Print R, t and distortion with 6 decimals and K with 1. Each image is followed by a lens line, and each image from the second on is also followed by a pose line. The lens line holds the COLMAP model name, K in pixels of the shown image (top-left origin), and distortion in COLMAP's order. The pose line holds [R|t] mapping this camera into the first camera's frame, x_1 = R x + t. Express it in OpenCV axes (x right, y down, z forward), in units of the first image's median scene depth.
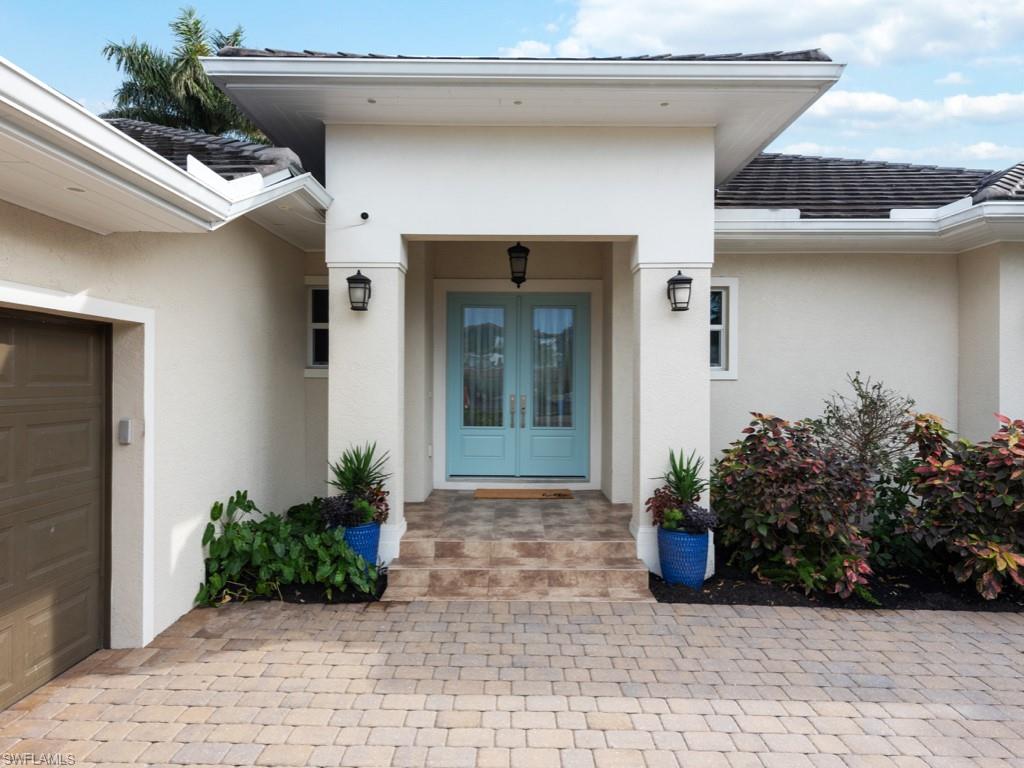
lens RADIAL K [[595.6, 0, 512.0], [0, 595.6, 384.0], [0, 0, 1]] dist [0.045291, -0.050025]
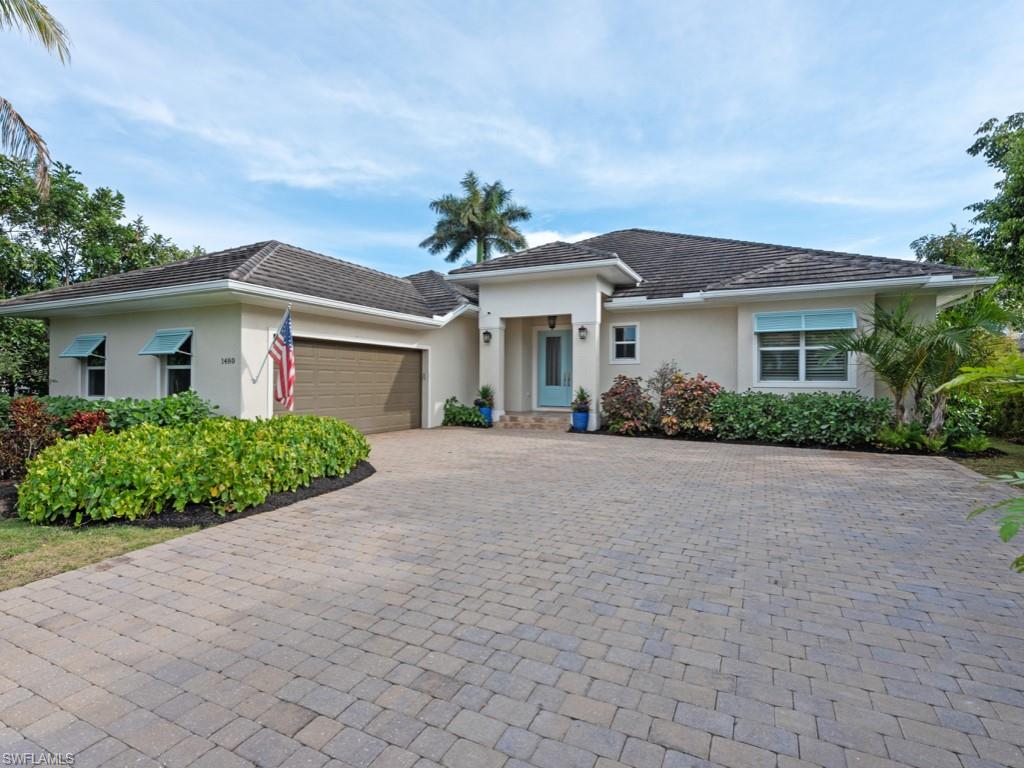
lens RADIAL K [[478.5, 0, 512.0], [0, 478.5, 384.0], [0, 0, 1]] dist [0.000055, 0.000006]
pose [[0.904469, 0.000862, -0.426538, 0.963119], [-0.000836, 1.000000, 0.000250, 0.098555], [0.426538, 0.000130, 0.904470, -1.269973]]
